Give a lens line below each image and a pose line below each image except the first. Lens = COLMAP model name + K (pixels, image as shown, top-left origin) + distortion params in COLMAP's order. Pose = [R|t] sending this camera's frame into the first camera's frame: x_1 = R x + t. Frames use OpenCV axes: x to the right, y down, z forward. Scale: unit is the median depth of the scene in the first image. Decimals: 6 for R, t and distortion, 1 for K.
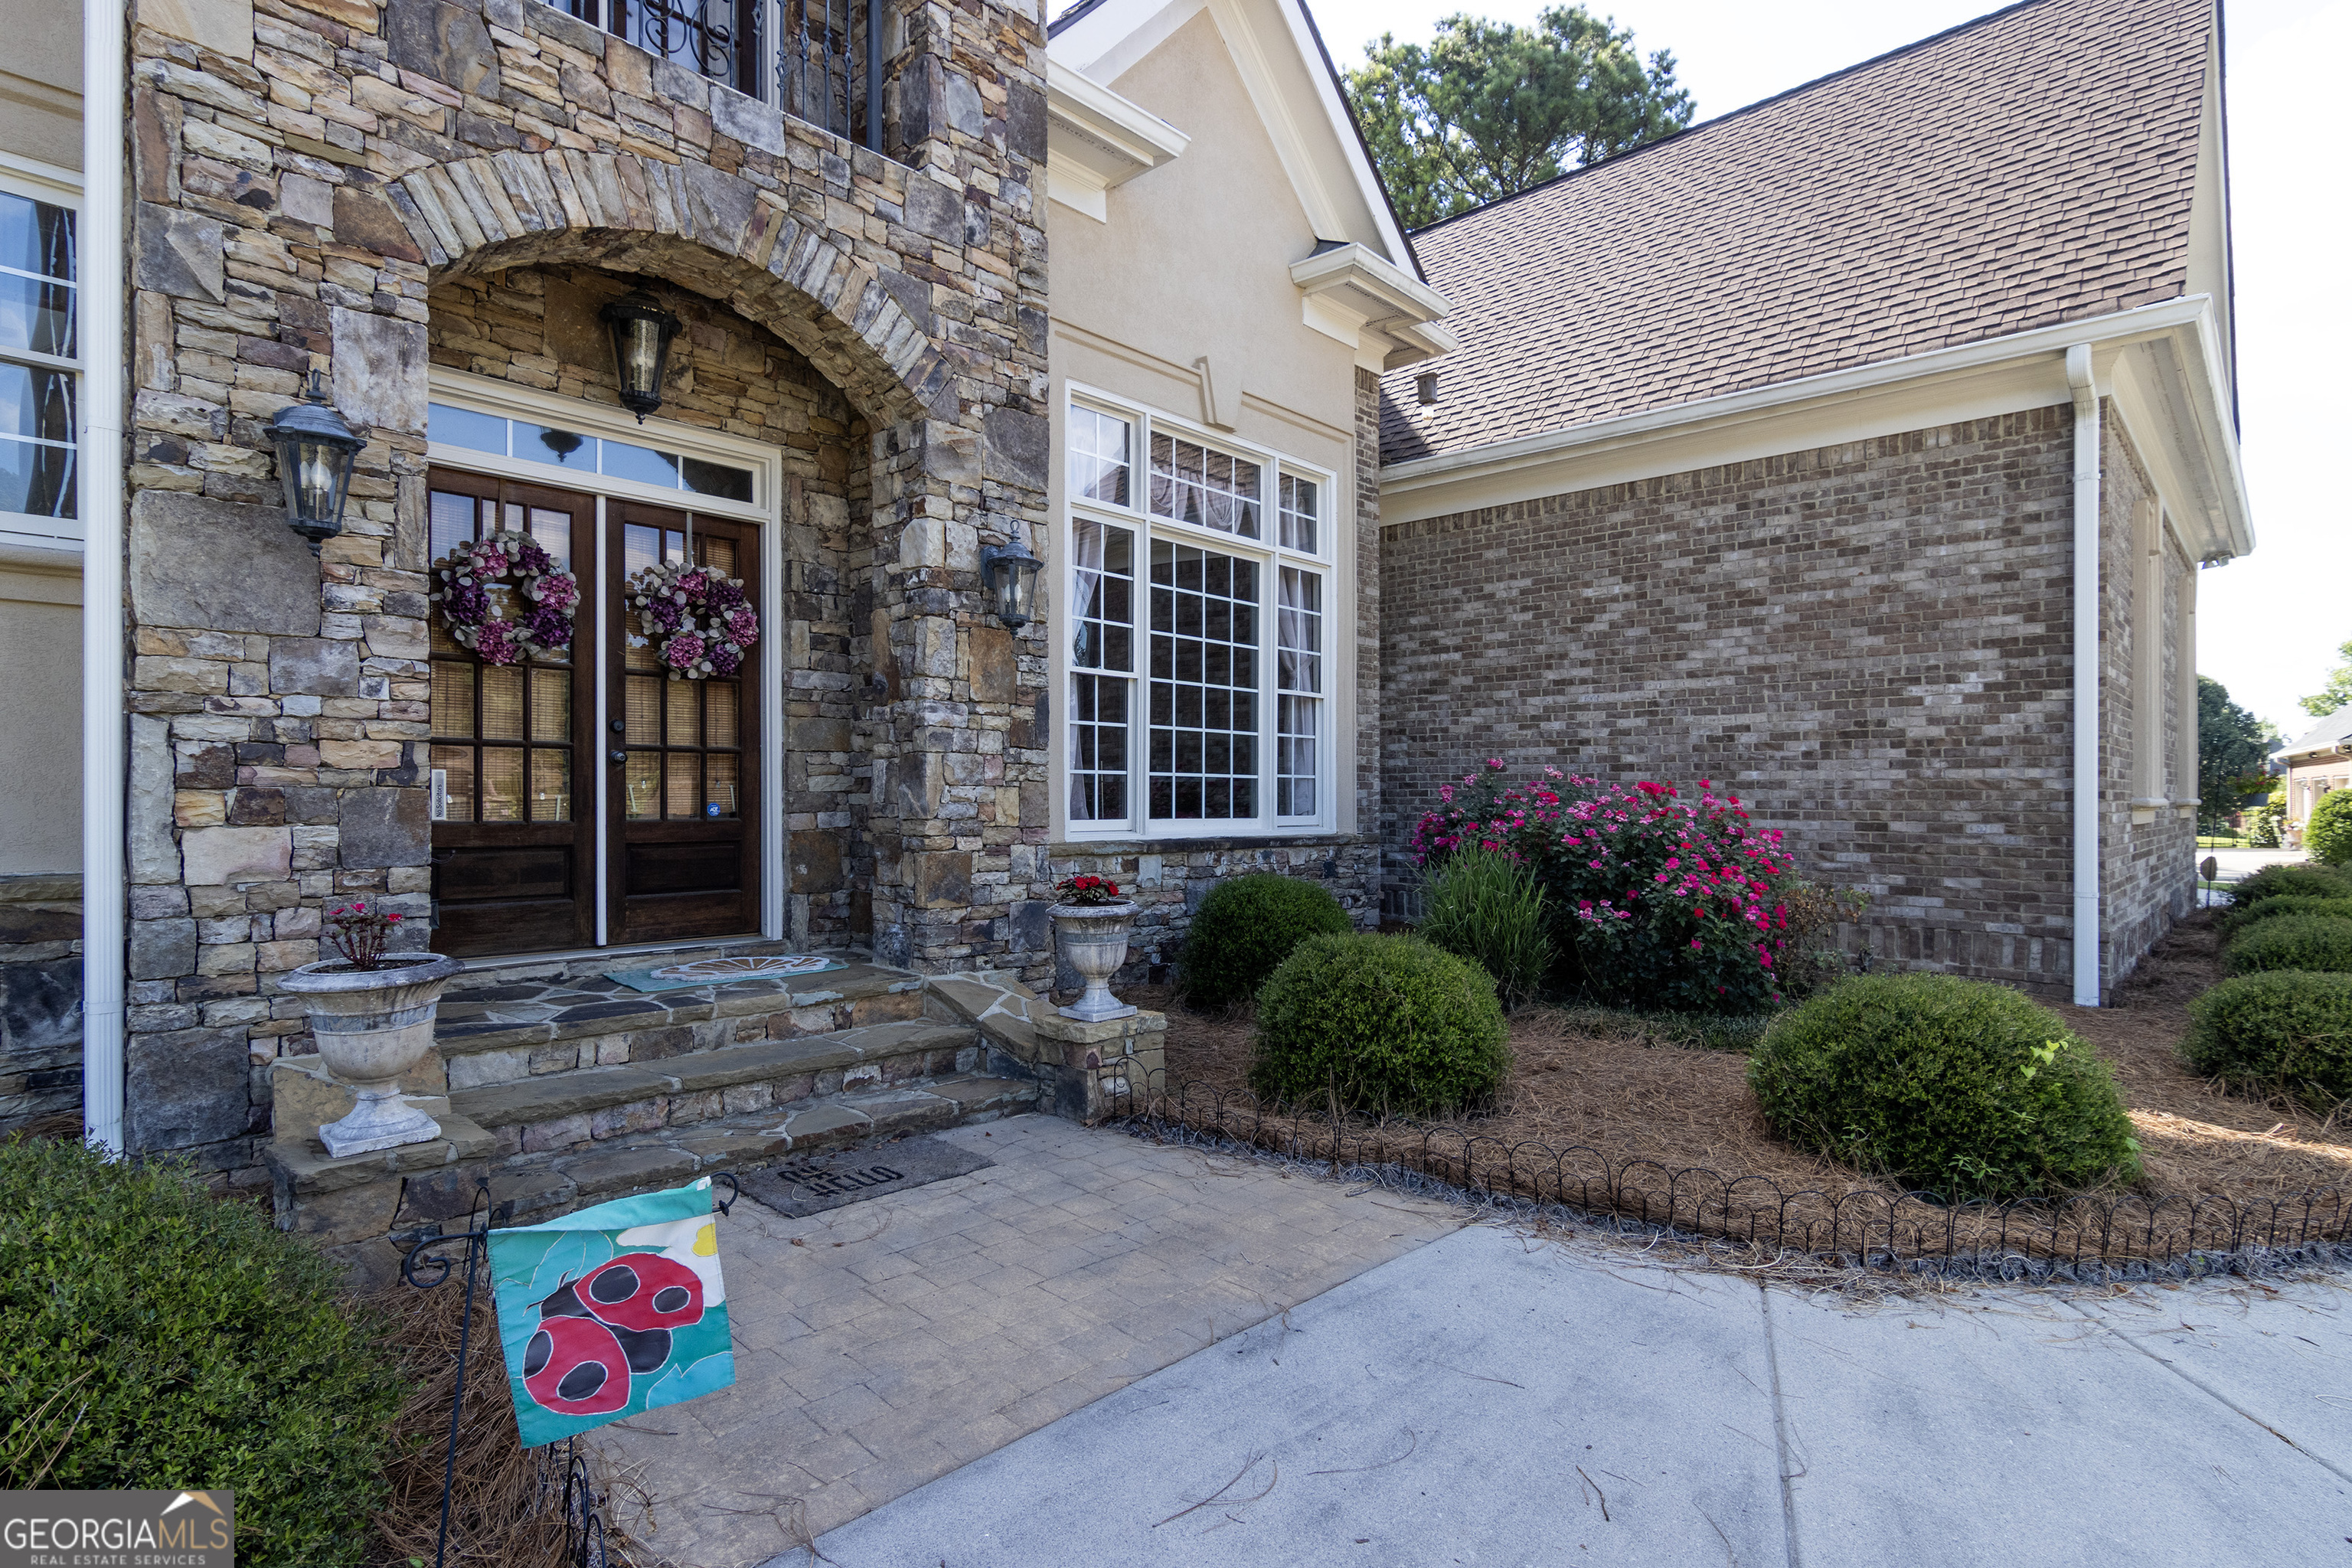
lens RADIAL K [[1153.7, 0, 1158.1], [0, 1153.7, 802.5], [0, 0, 1]] dist [0.005944, 0.000058]
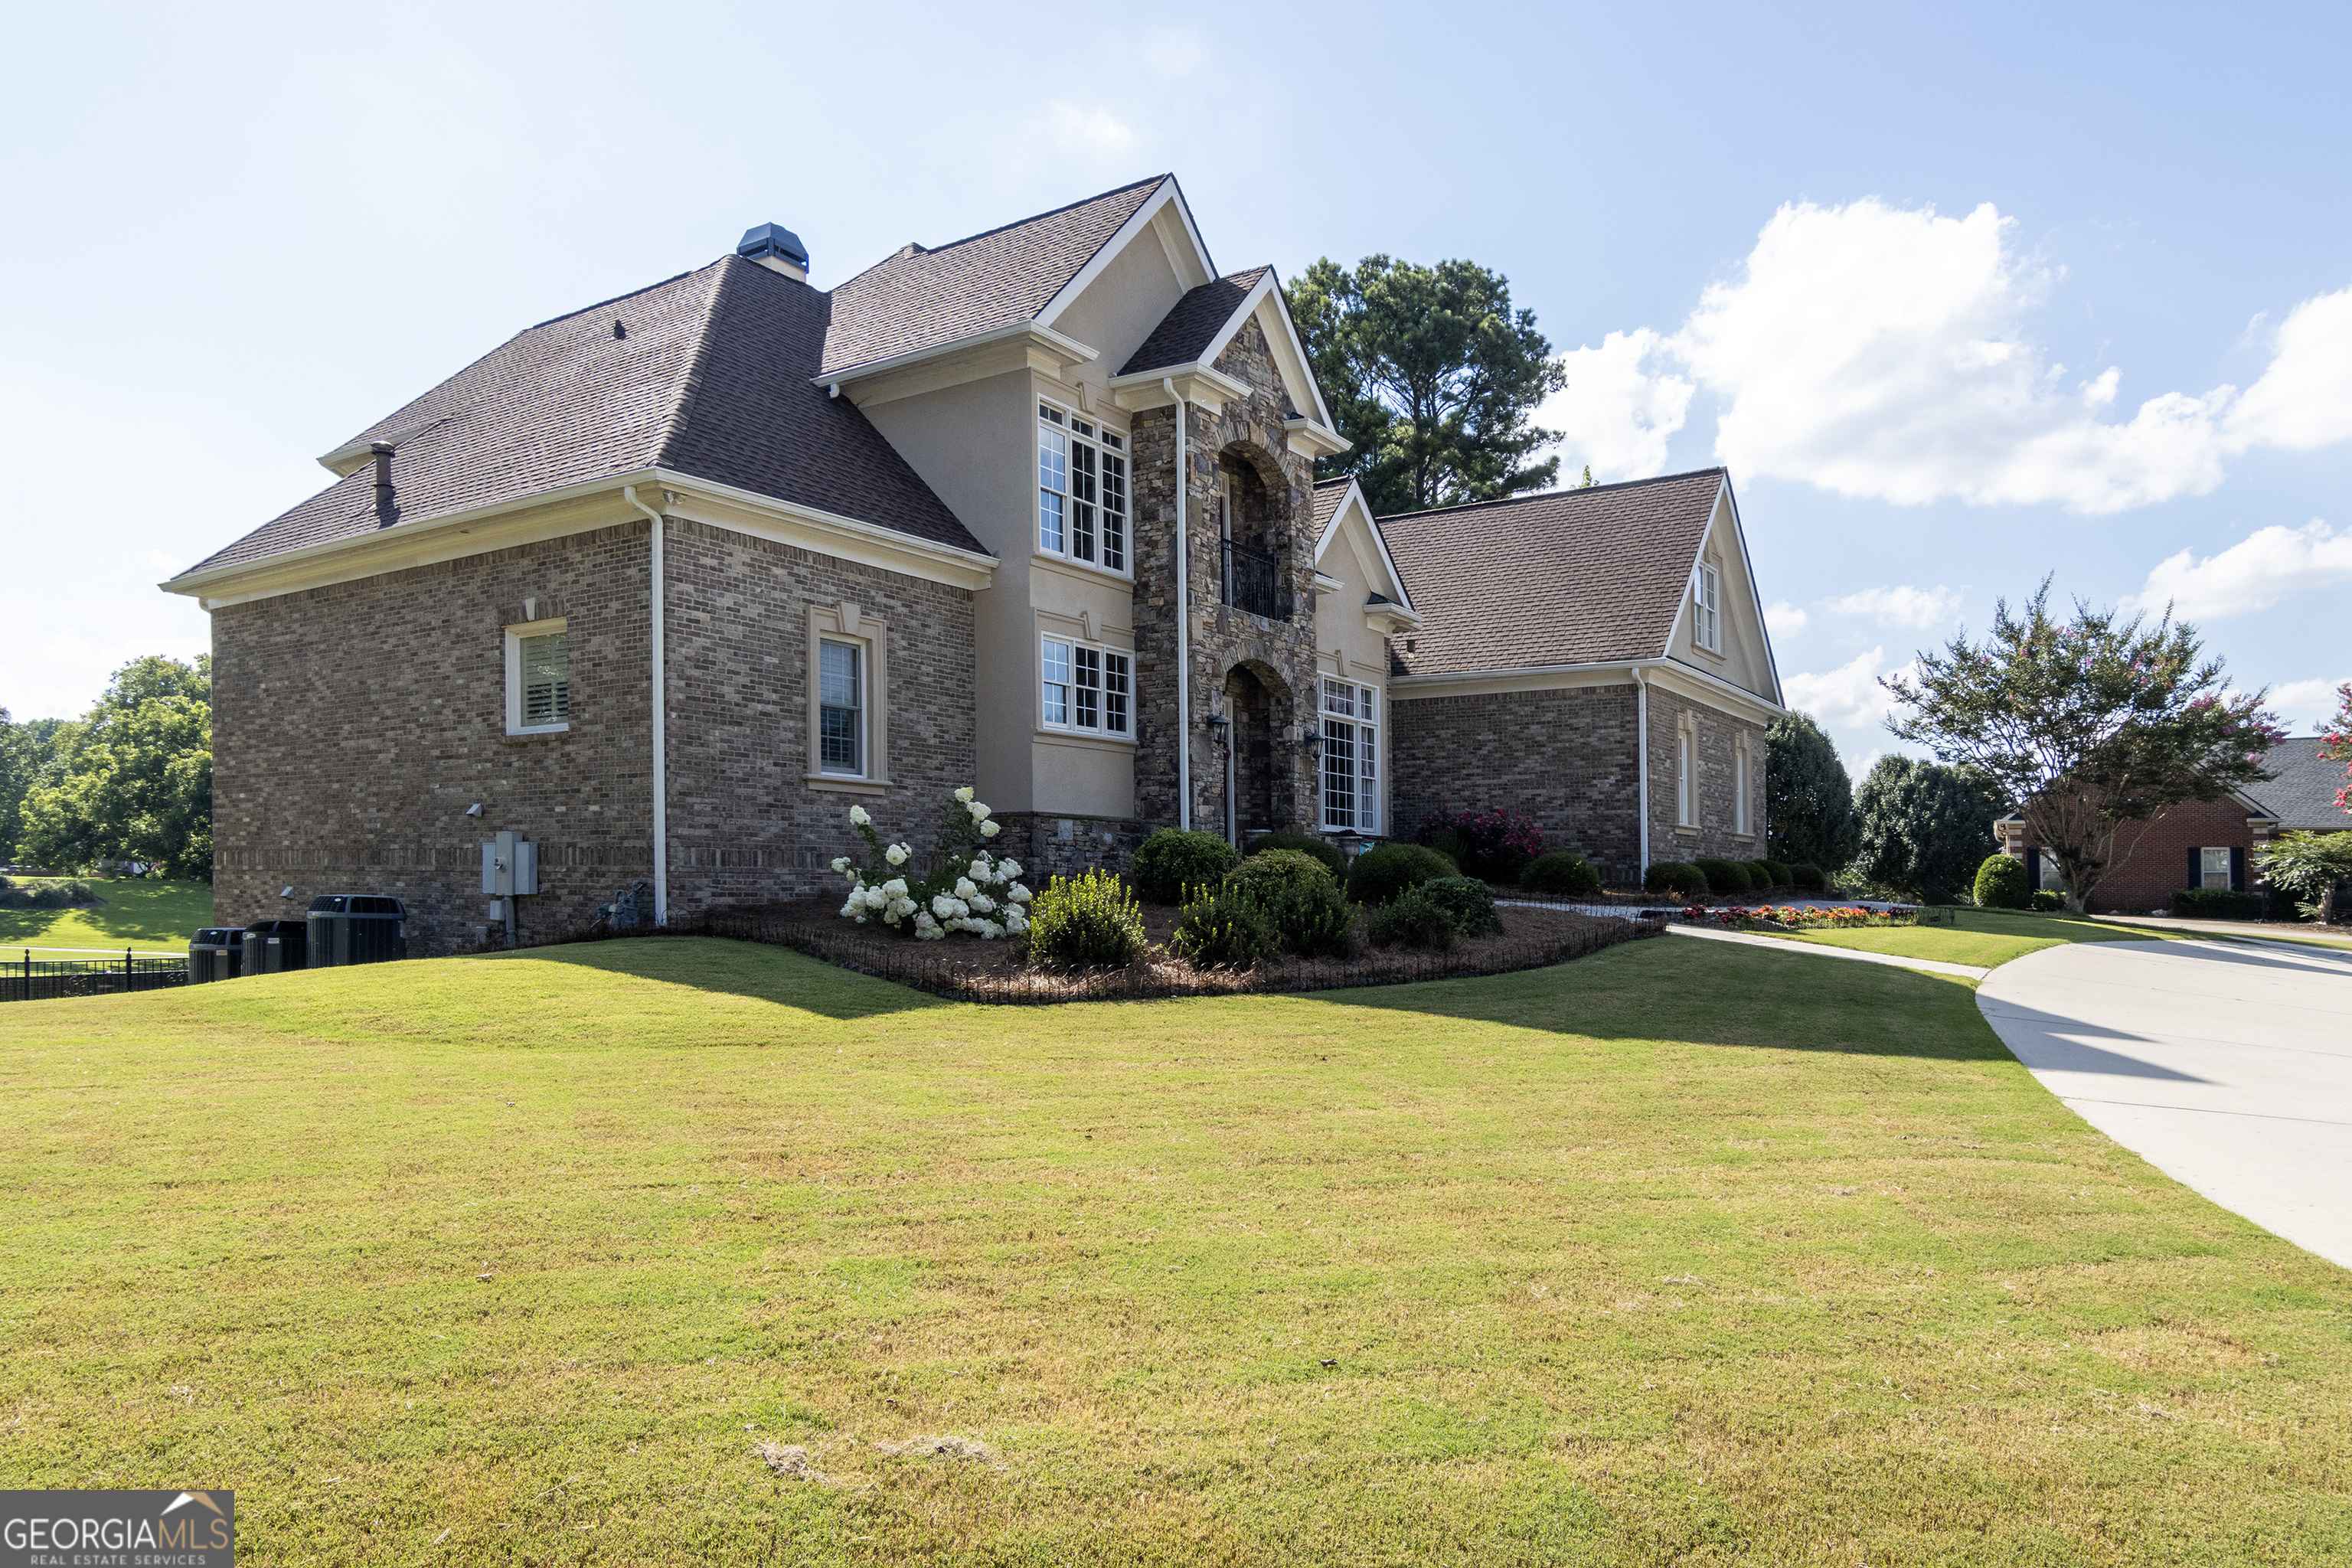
lens RADIAL K [[1502.4, 0, 1183.6], [0, 1502.4, 771.6], [0, 0, 1]] dist [0.000593, 0.000843]
pose [[0.986866, 0.020565, 0.160229, -0.828875], [-0.006353, 0.996038, -0.088706, 0.190809], [-0.161418, 0.086523, 0.983086, -2.221042]]
